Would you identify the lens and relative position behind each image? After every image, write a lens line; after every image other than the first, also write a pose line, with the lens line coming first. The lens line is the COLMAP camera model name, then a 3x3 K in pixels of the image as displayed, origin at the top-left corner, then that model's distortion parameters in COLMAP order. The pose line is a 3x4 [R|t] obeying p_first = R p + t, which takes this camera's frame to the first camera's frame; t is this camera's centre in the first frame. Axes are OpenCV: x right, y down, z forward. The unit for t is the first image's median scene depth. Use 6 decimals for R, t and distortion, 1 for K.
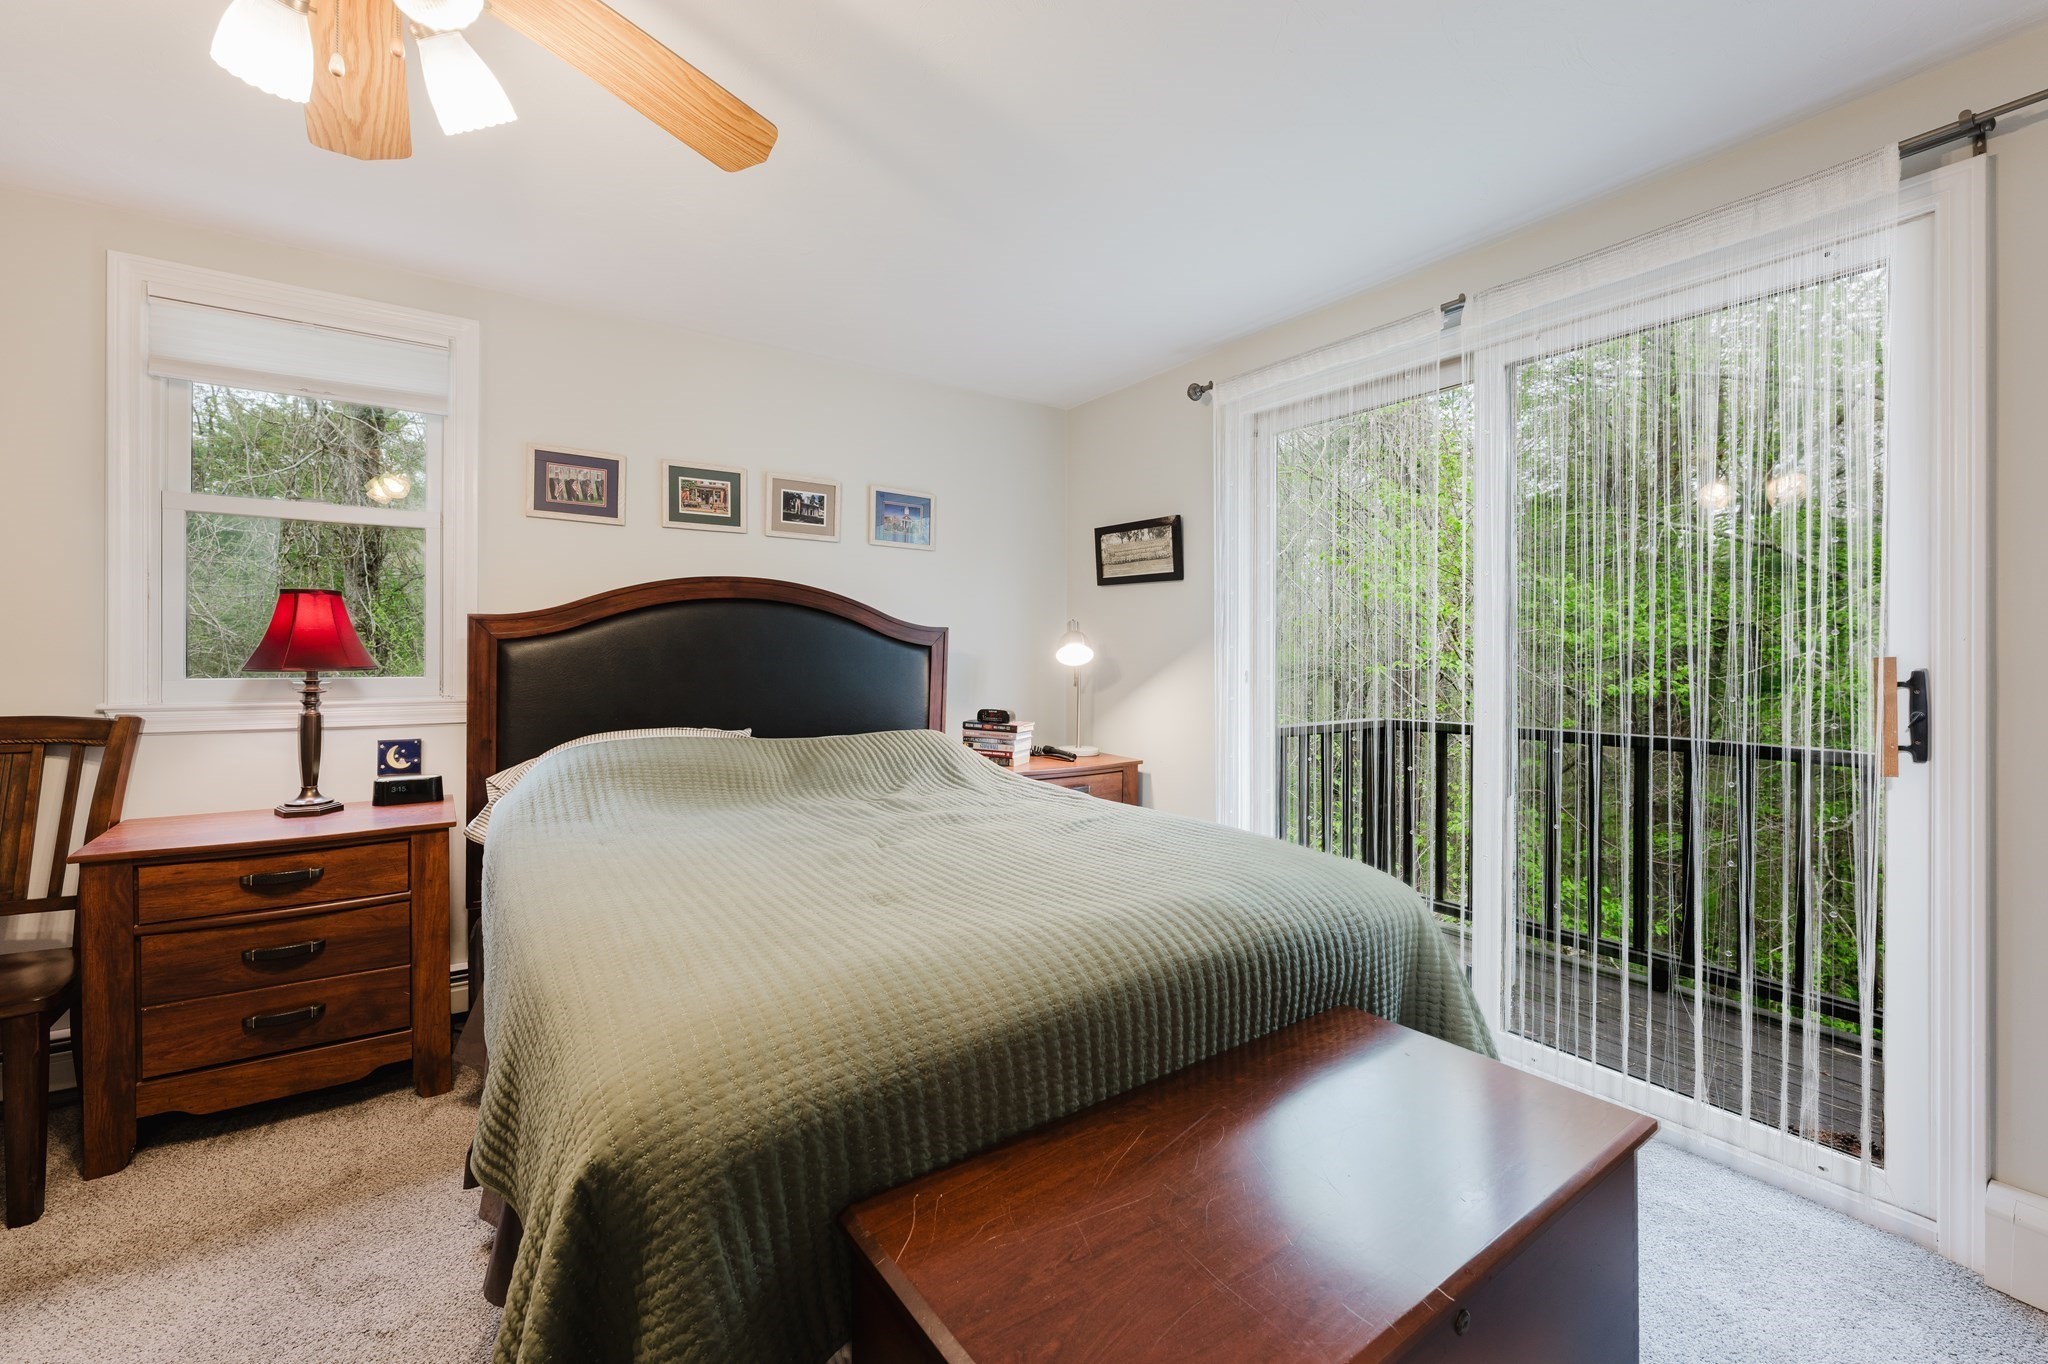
lens RADIAL K [[834.2, 0, 1023.8], [0, 834.2, 650.1], [0, 0, 1]] dist [-0.003163, -0.000562]
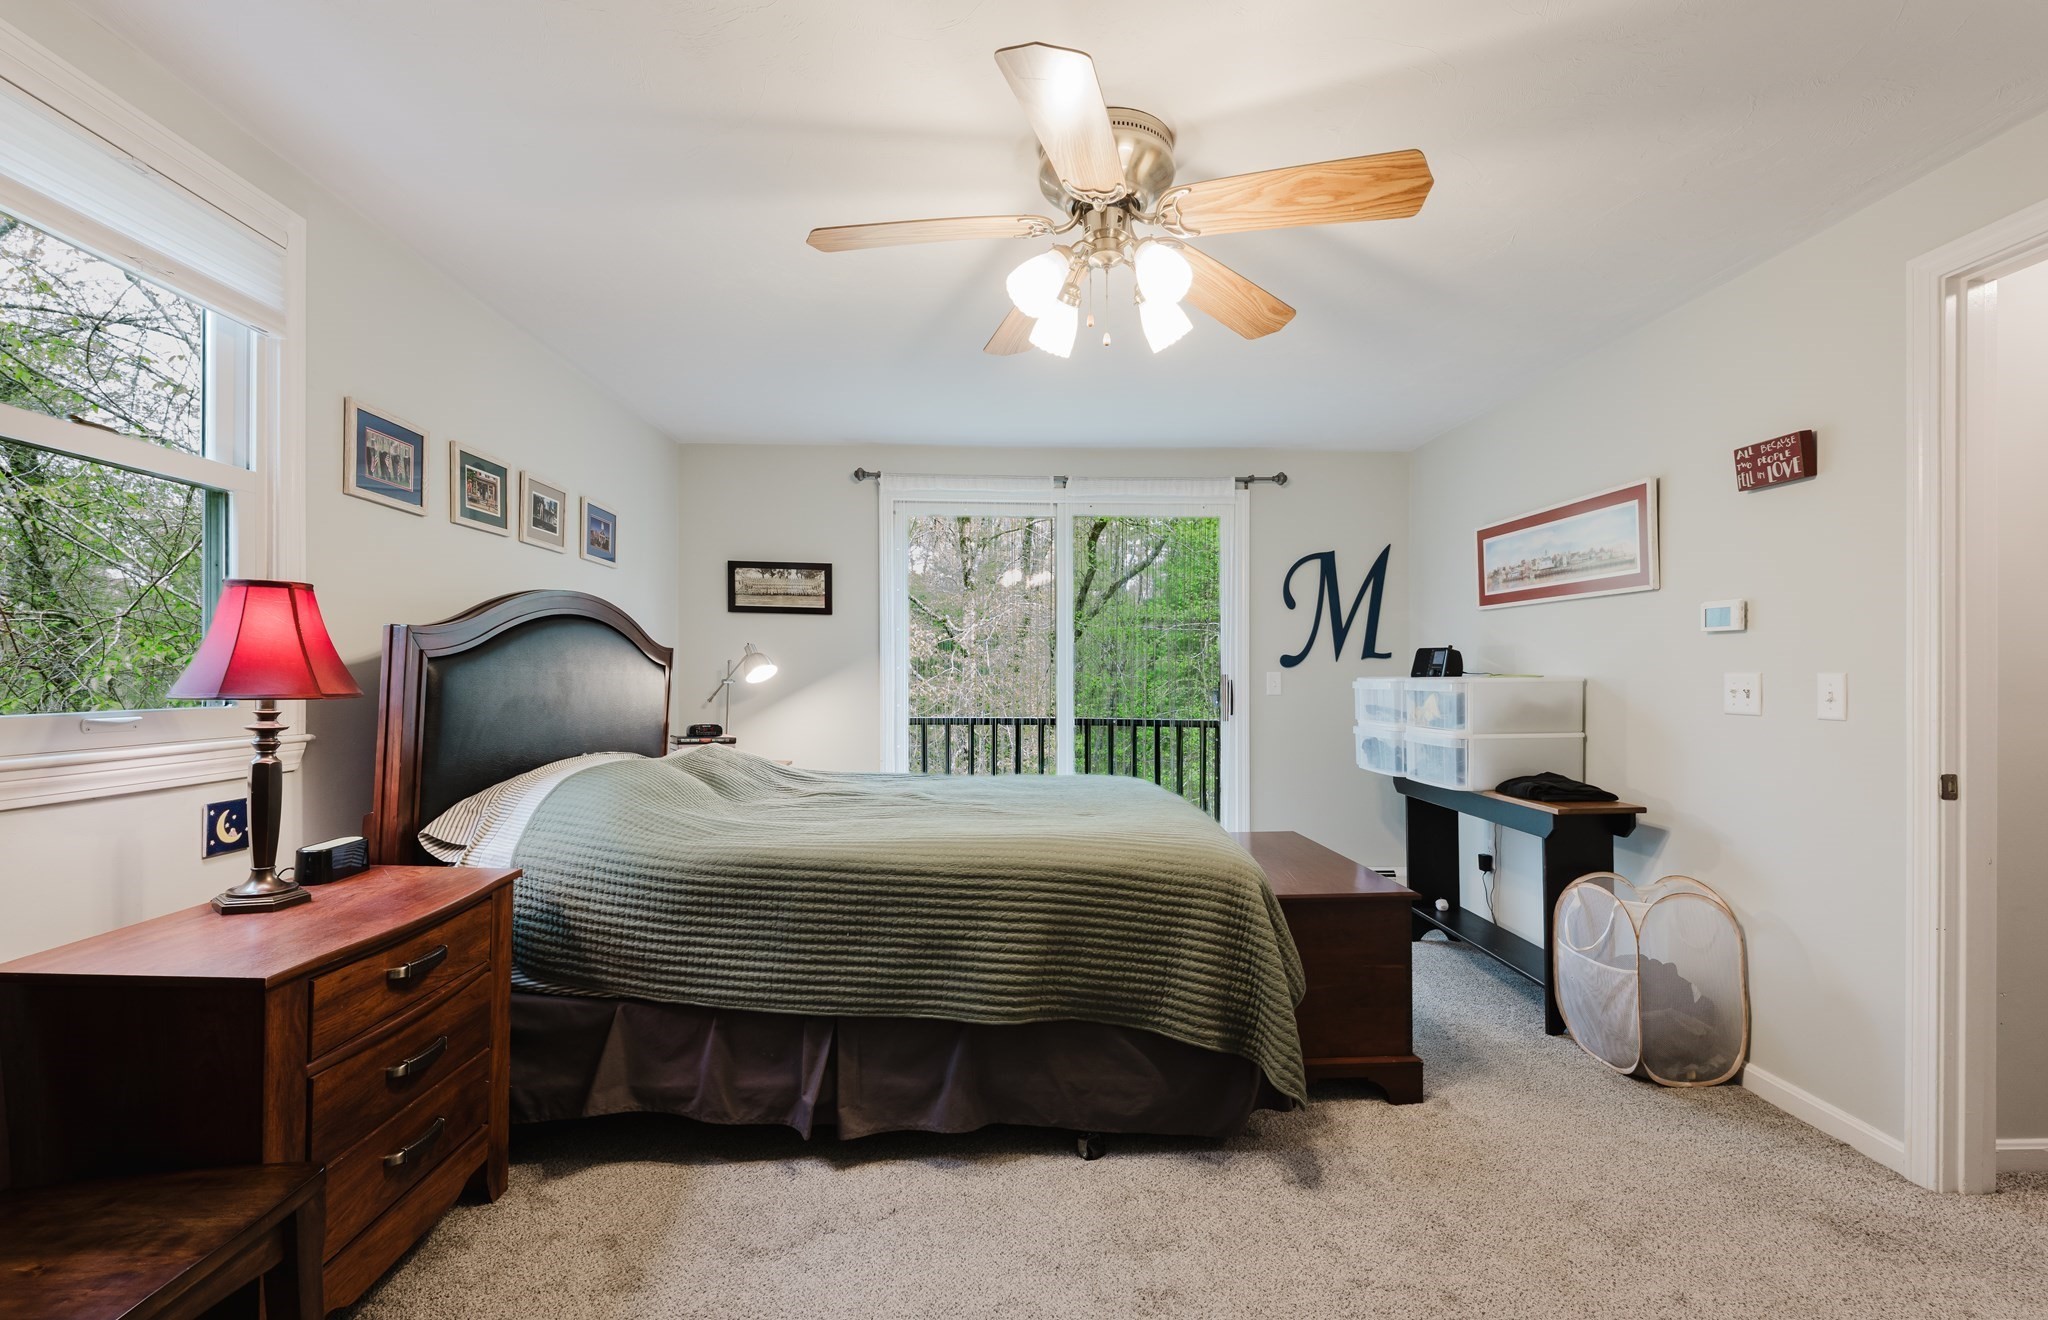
lens RADIAL K [[845.0, 0, 1024.0], [0, 845.0, 660.0], [0, 0, 1]] dist [0.001444, 0.000062]
pose [[0.541891, 0.010016, 0.840389, -0.860163], [-0.002660, 0.999944, -0.010203, -0.002600], [-0.840444, 0.003293, 0.541888, 0.063397]]
